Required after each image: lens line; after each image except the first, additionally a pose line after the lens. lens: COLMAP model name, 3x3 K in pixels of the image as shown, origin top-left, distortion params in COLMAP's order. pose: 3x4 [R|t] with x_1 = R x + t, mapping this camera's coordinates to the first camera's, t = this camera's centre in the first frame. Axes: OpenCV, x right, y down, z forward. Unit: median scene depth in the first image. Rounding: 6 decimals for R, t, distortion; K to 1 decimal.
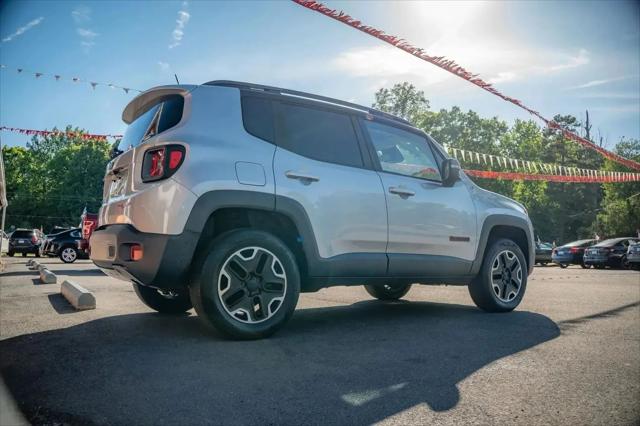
lens RADIAL K [[495.8, 0, 320.0], [0, 495.8, 213.0], [0, 0, 1]] dist [-0.200125, 0.118483]
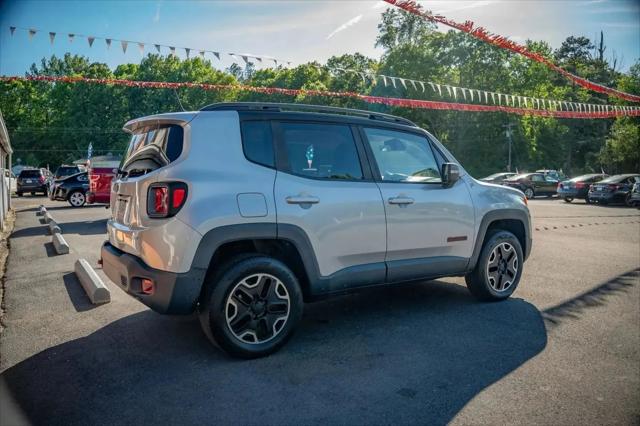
lens RADIAL K [[495.8, 0, 320.0], [0, 495.8, 213.0], [0, 0, 1]] dist [-0.200125, 0.118483]
pose [[0.999855, -0.009977, -0.013802, 0.010075], [0.012039, 0.987295, 0.158444, -0.156178], [0.012046, -0.158587, 0.987272, -0.012865]]
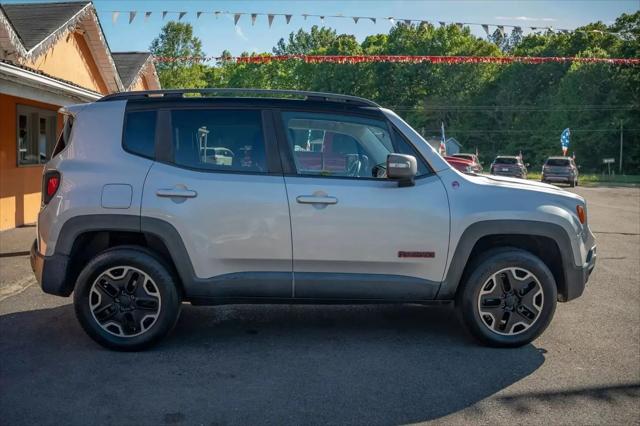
lens RADIAL K [[573.4, 0, 310.2], [0, 573.4, 212.4], [0, 0, 1]] dist [-0.198415, 0.135254]
pose [[0.868917, 0.053283, -0.492081, 0.541799], [0.030931, 0.986400, 0.161426, -0.153704], [0.493990, -0.155487, 0.855452, 0.138768]]
